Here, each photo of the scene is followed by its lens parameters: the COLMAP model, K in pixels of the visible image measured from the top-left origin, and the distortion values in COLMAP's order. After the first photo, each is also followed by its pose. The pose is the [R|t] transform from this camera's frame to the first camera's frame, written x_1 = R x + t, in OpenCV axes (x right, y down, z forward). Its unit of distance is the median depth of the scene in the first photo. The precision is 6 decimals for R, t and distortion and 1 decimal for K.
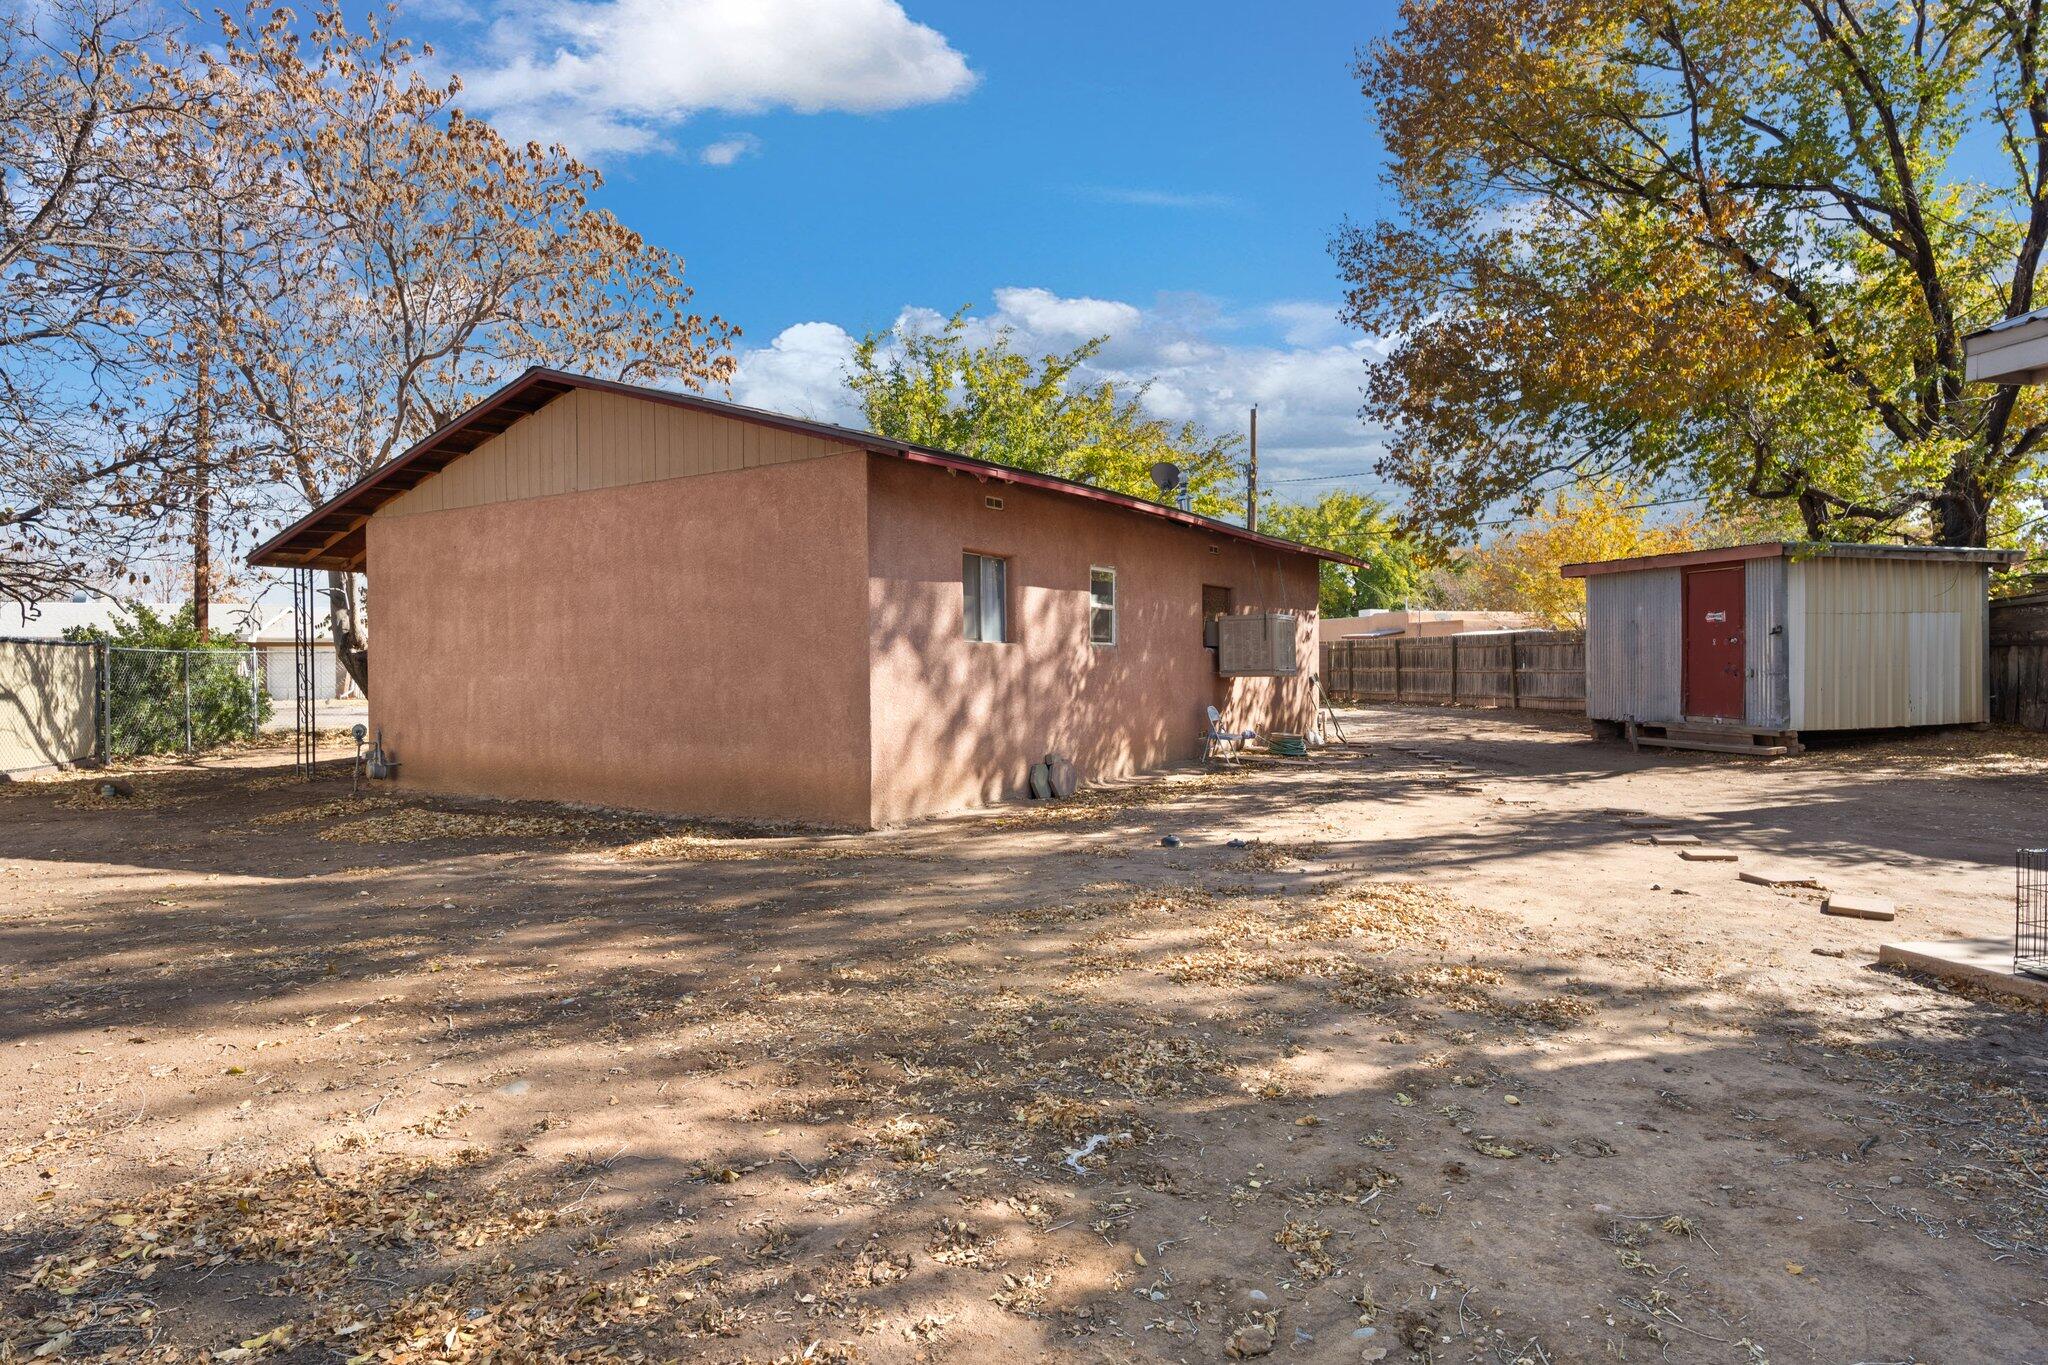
lens RADIAL K [[1171.1, 0, 1021.6], [0, 1171.1, 675.5], [0, 0, 1]] dist [-0.002980, 0.005559]
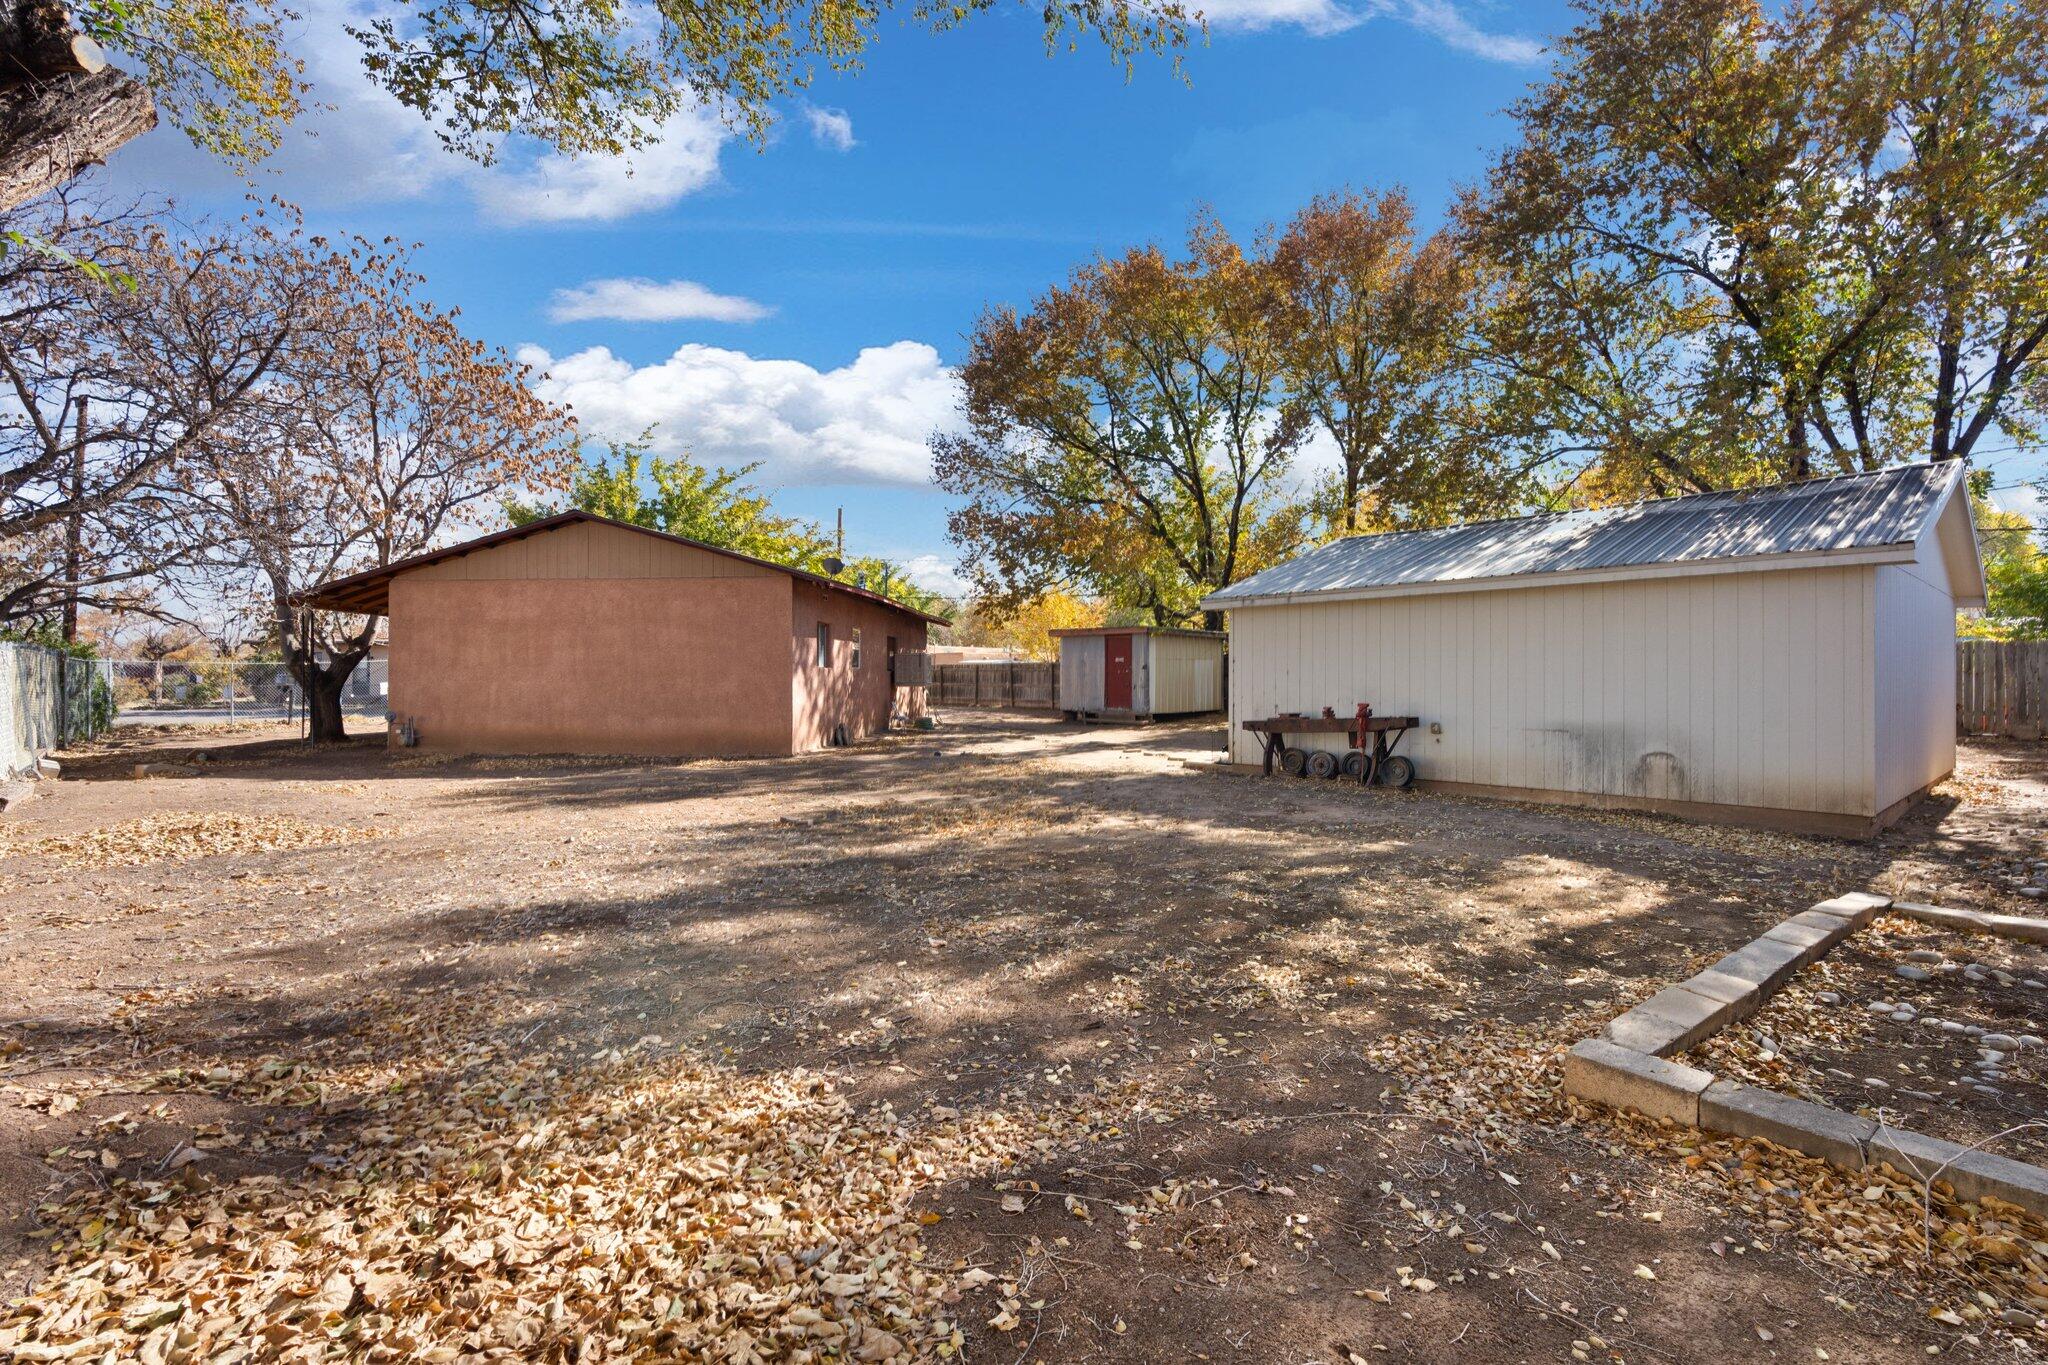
lens RADIAL K [[935.0, 0, 1024.6], [0, 935.0, 687.3], [0, 0, 1]] dist [0.005919, 0.000897]
pose [[0.891870, 0.007258, 0.452234, -0.305976], [-0.006577, 0.999974, -0.003078, 0.005408], [-0.452244, -0.000229, 0.891894, -0.403486]]
